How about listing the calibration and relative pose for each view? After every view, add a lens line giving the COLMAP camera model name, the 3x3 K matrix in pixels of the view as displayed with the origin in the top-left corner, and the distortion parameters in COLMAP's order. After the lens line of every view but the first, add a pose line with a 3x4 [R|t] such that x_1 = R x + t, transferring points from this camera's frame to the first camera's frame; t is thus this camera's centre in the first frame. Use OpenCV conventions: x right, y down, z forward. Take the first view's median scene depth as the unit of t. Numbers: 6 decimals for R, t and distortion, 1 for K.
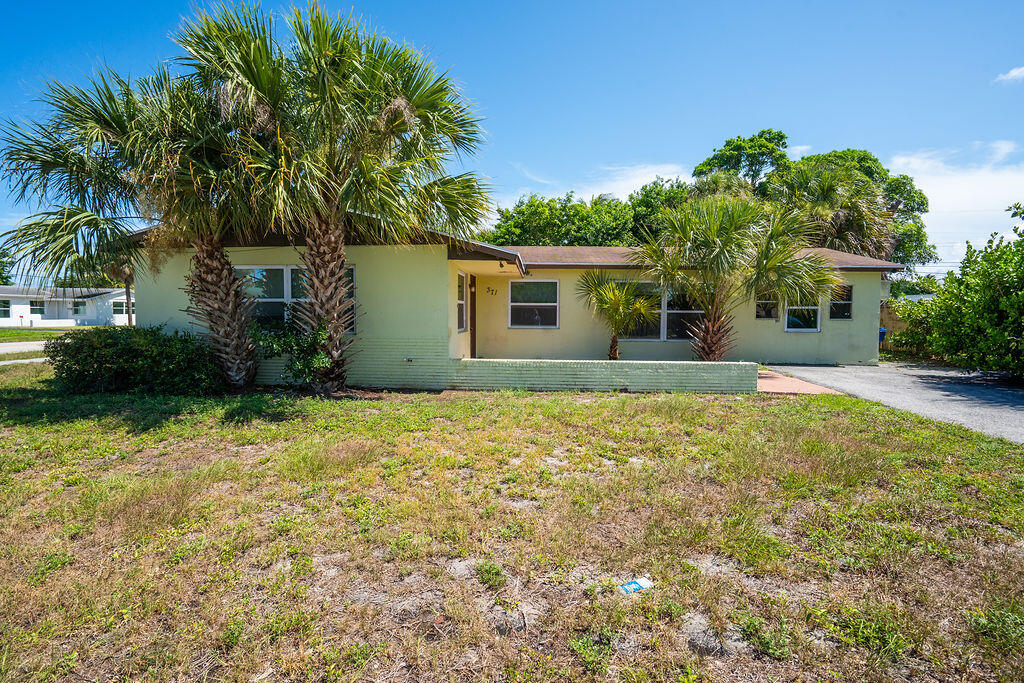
lens RADIAL K [[481.0, 0, 510.3], [0, 481.0, 338.1], [0, 0, 1]] dist [-0.068778, 0.026211]
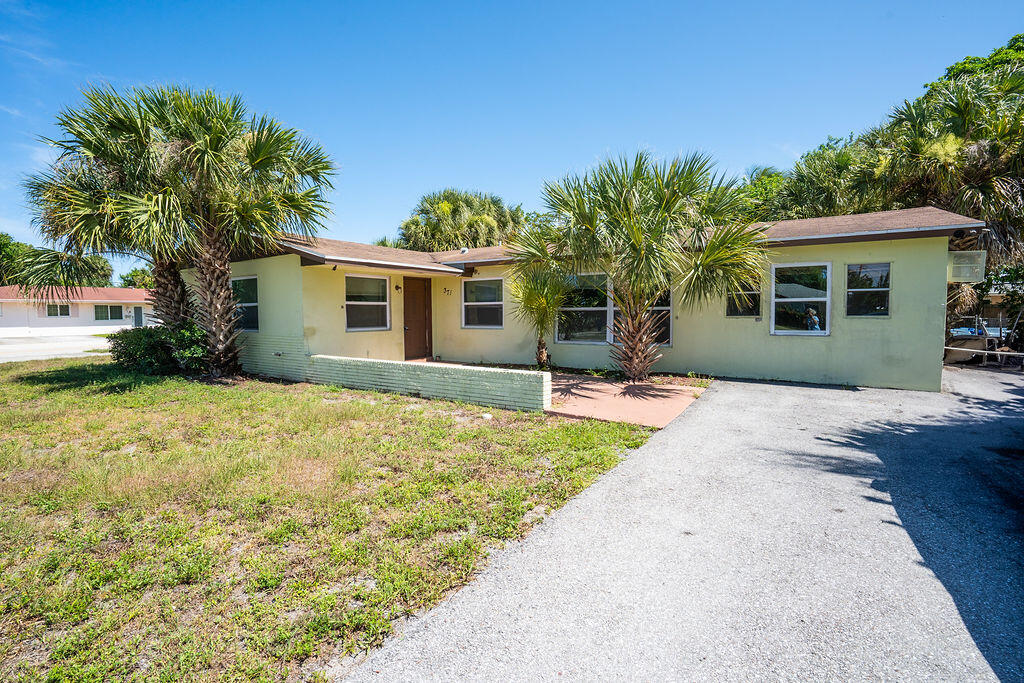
lens RADIAL K [[481.0, 0, 510.3], [0, 481.0, 338.1], [0, 0, 1]] dist [-0.068778, 0.026211]
pose [[0.873901, 0.013814, -0.485908, 0.585851], [-0.015726, 0.999876, 0.000142, -0.002173], [0.485849, 0.007517, 0.874010, 0.197267]]
